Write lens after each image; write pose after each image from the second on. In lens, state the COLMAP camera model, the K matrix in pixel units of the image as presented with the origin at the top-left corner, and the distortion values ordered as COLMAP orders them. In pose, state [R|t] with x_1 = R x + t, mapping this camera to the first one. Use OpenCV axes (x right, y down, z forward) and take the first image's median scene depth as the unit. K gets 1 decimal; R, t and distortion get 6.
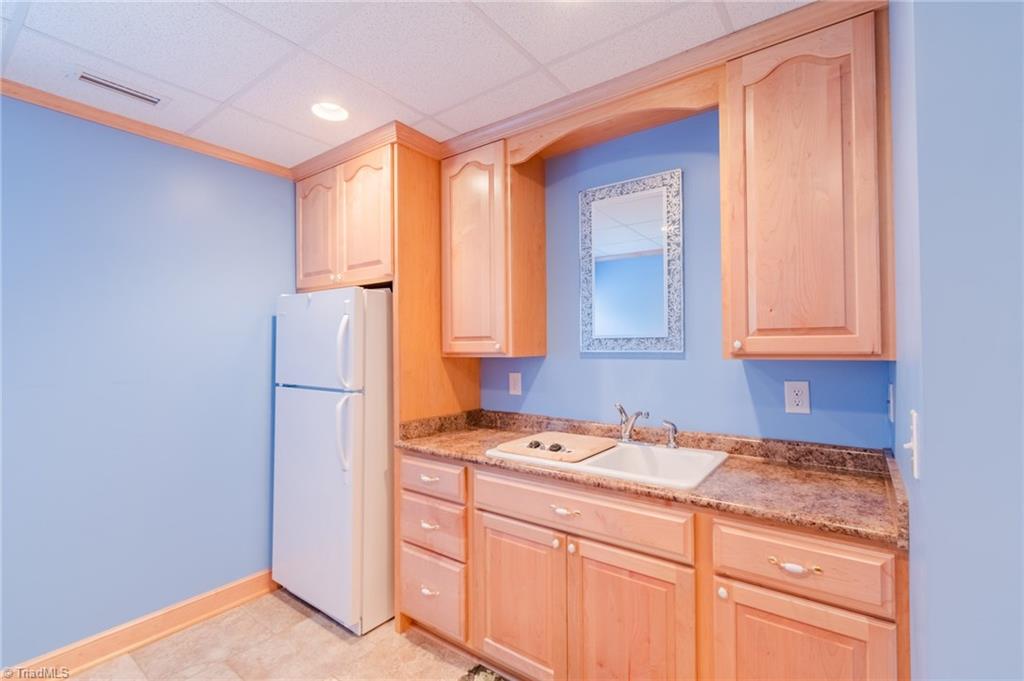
lens RADIAL K [[456.4, 0, 508.6], [0, 456.4, 339.7], [0, 0, 1]] dist [0.001971, -0.001750]
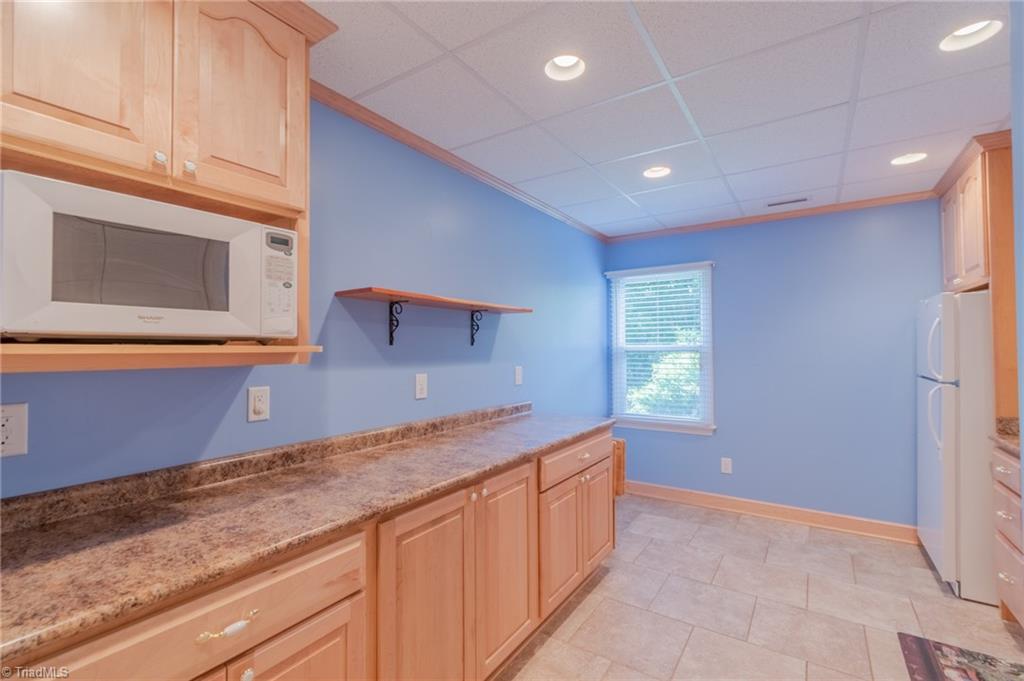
lens RADIAL K [[456.4, 0, 508.6], [0, 456.4, 339.7], [0, 0, 1]] dist [0.001971, -0.001750]
pose [[0.046978, -0.011674, -0.998828, 0.762811], [0.022917, 0.999681, -0.010607, -0.010063], [0.998633, -0.022392, 0.047231, -0.163955]]
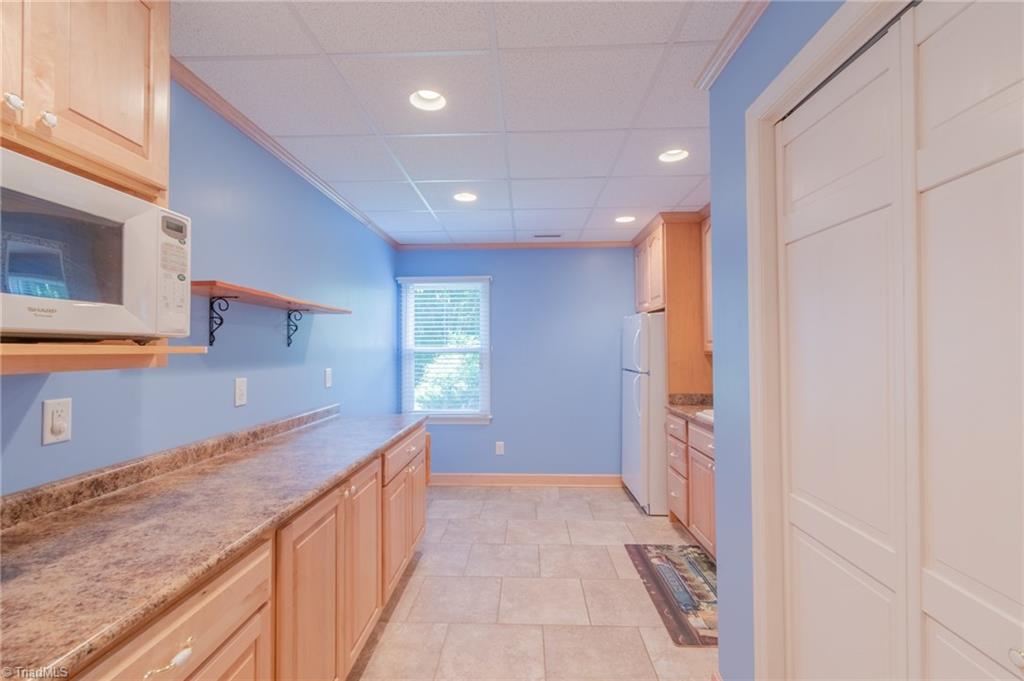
lens RADIAL K [[456.4, 0, 508.6], [0, 456.4, 339.7], [0, 0, 1]] dist [0.001971, -0.001750]
pose [[0.564004, -0.012443, -0.825679, 0.800636], [0.015831, 0.999866, -0.004254, -0.014008], [0.825621, -0.010672, 0.564125, -0.399490]]
